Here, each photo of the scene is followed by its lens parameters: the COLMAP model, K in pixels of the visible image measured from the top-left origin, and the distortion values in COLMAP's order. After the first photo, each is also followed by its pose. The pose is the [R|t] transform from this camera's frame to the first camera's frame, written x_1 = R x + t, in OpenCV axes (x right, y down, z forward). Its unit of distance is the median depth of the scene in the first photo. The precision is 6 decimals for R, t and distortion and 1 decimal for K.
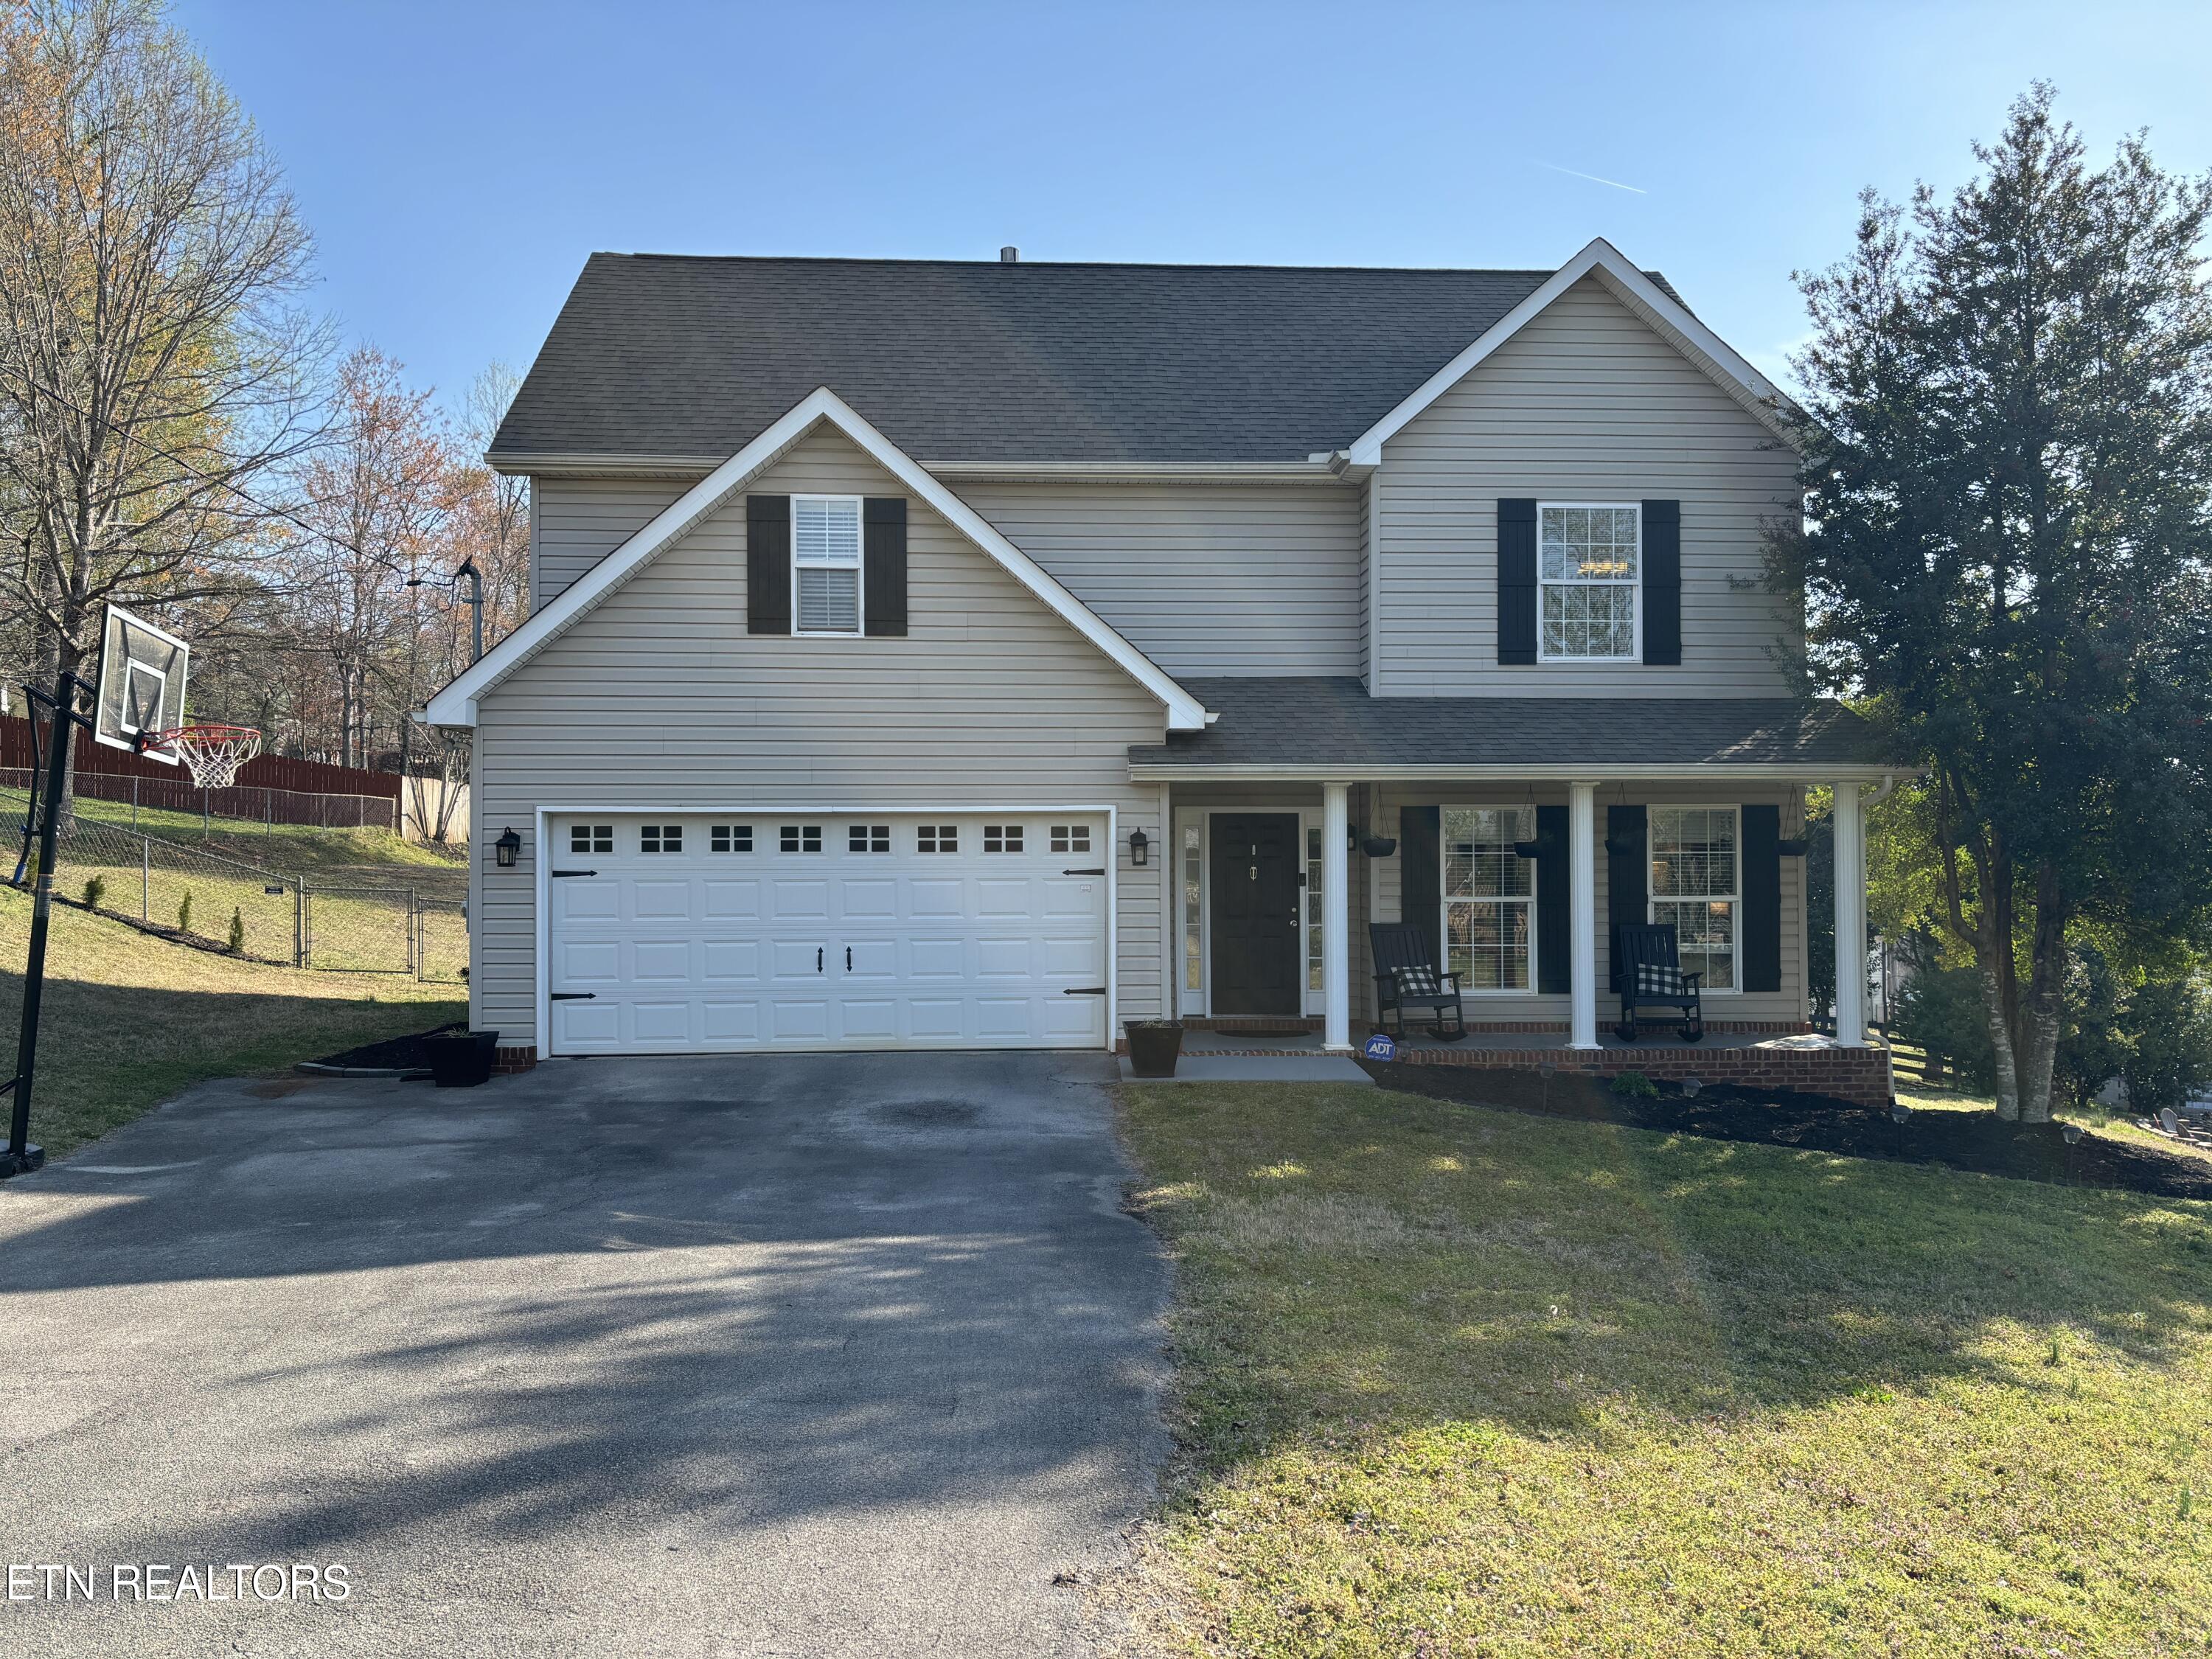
lens RADIAL K [[1633.4, 0, 1101.7], [0, 1633.4, 828.3], [0, 0, 1]] dist [0.027590, -0.041811]
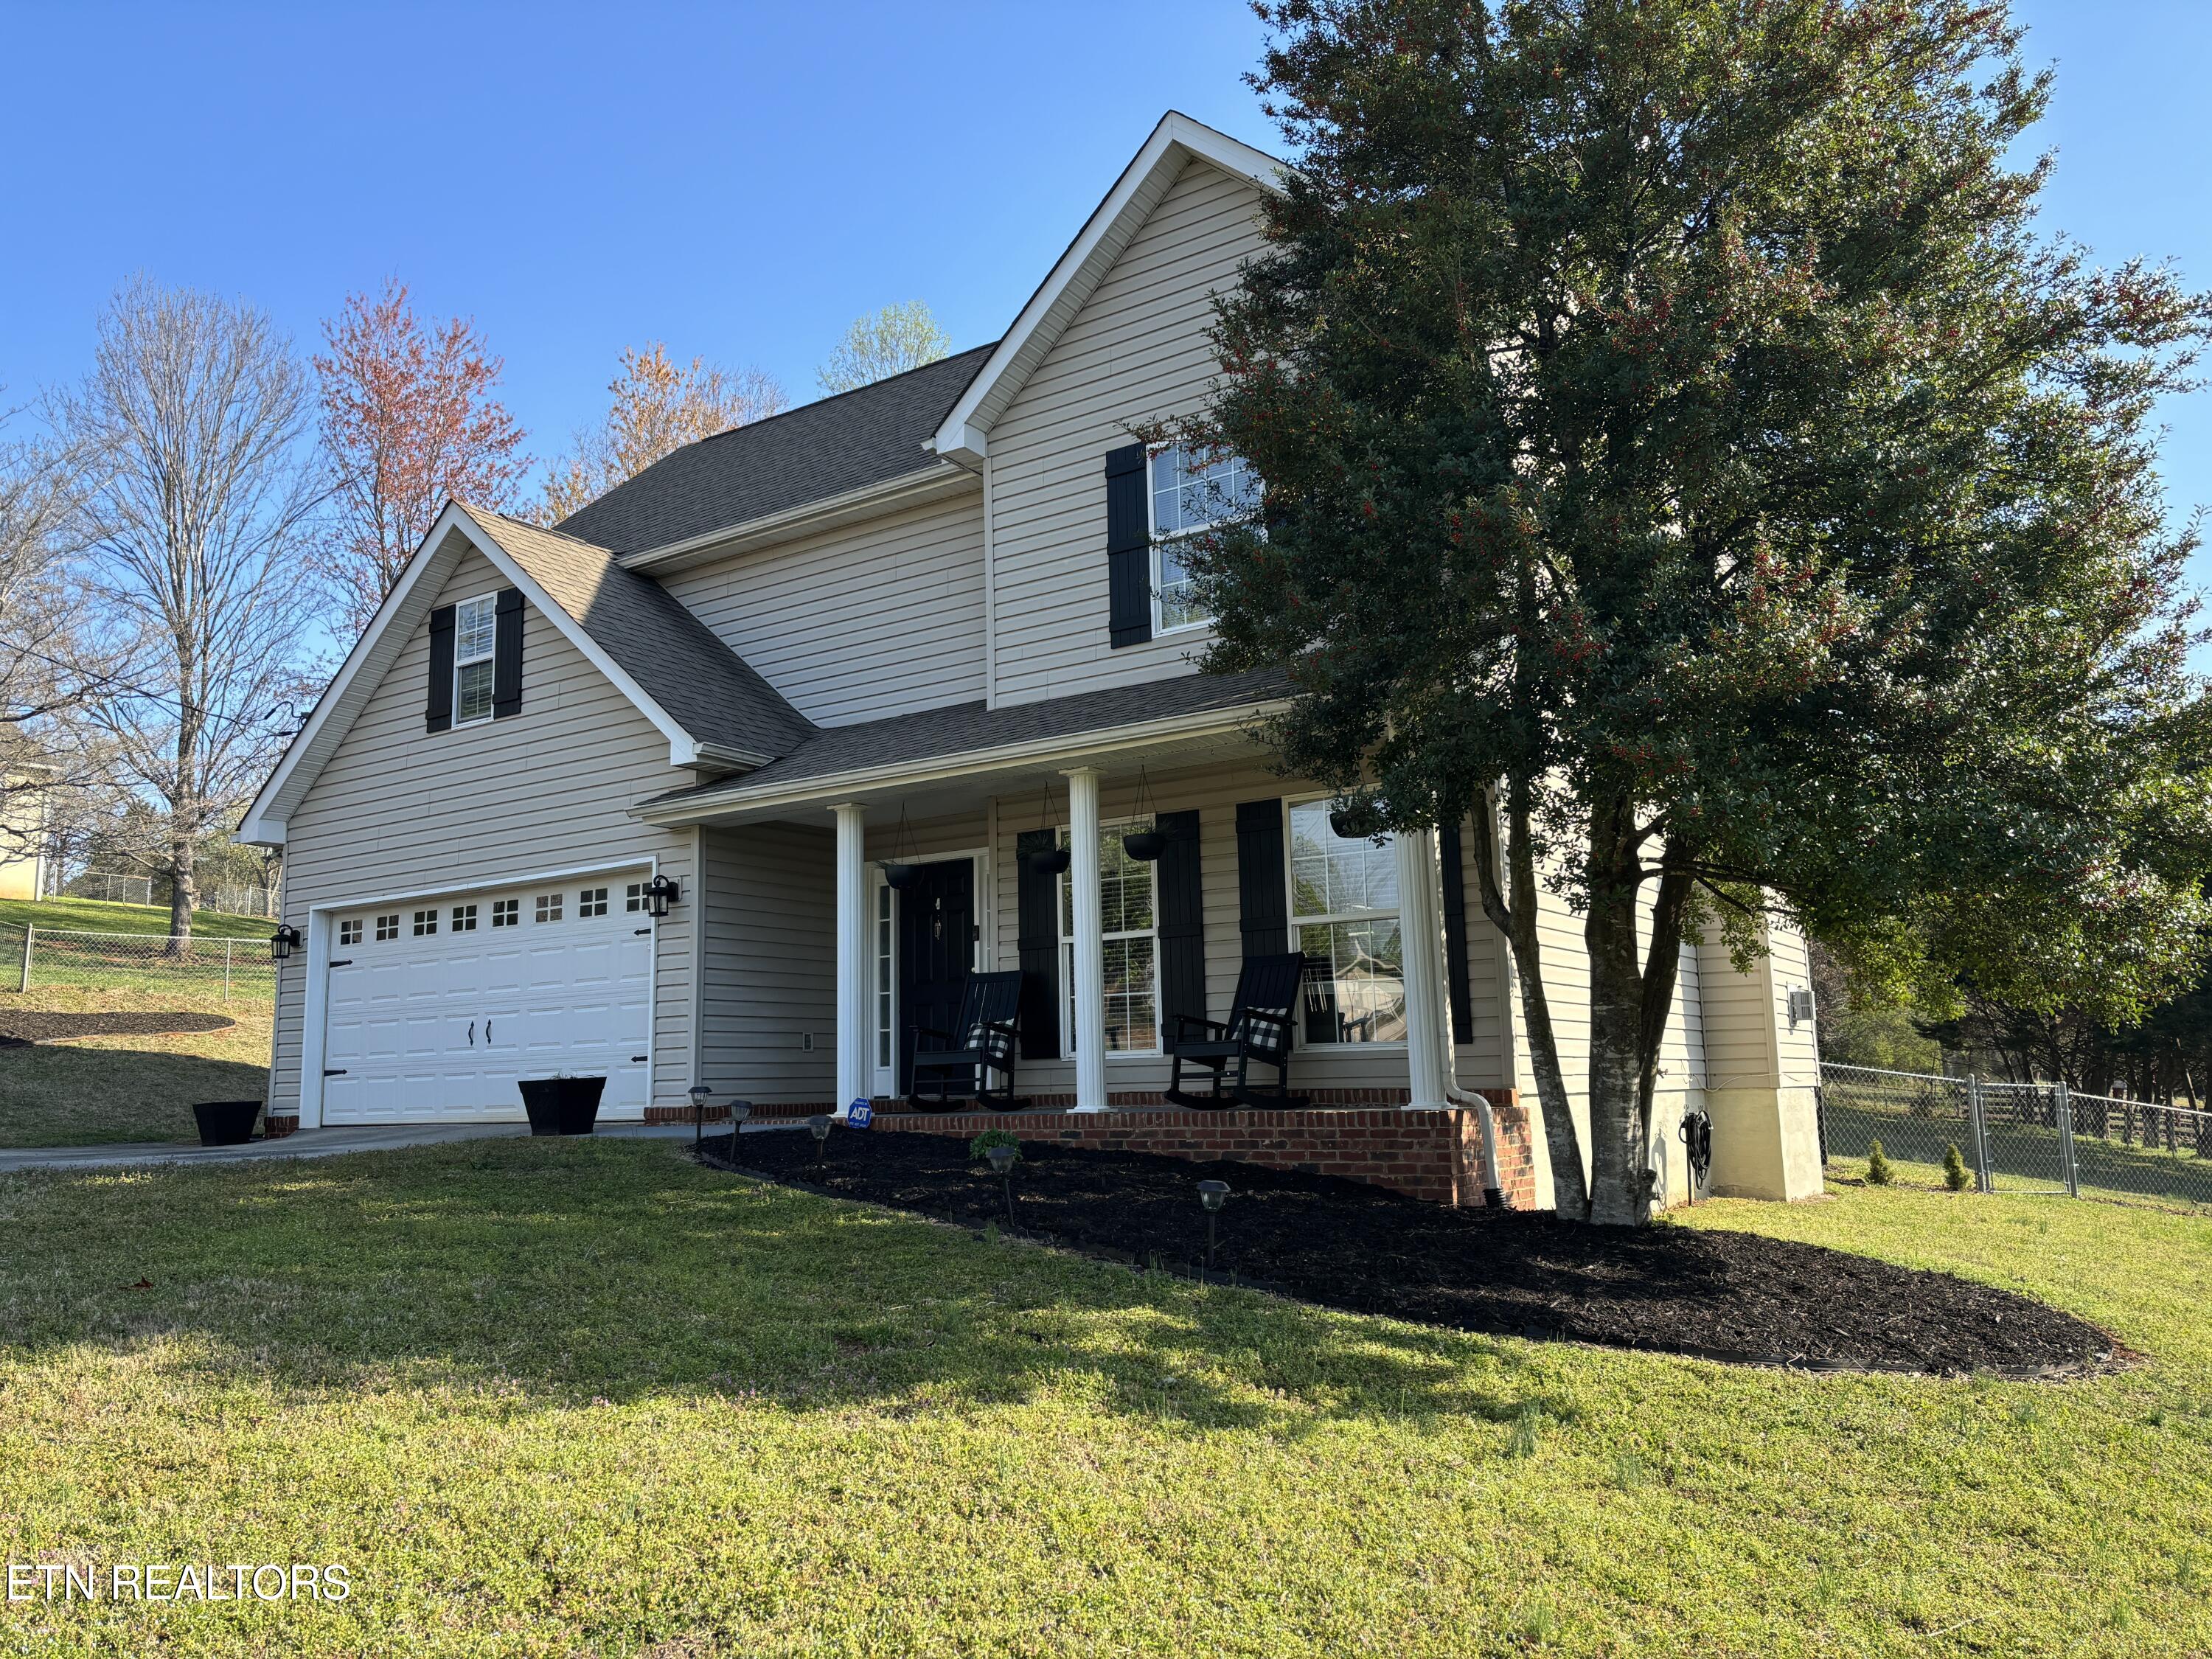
lens RADIAL K [[1633.4, 0, 1101.7], [0, 1633.4, 828.3], [0, 0, 1]] dist [0.027590, -0.041811]
pose [[0.806510, -0.110040, -0.580890, 0.768836], [0.035504, 0.989768, -0.138202, 0.110115], [0.590154, 0.090837, 0.802164, 0.389059]]
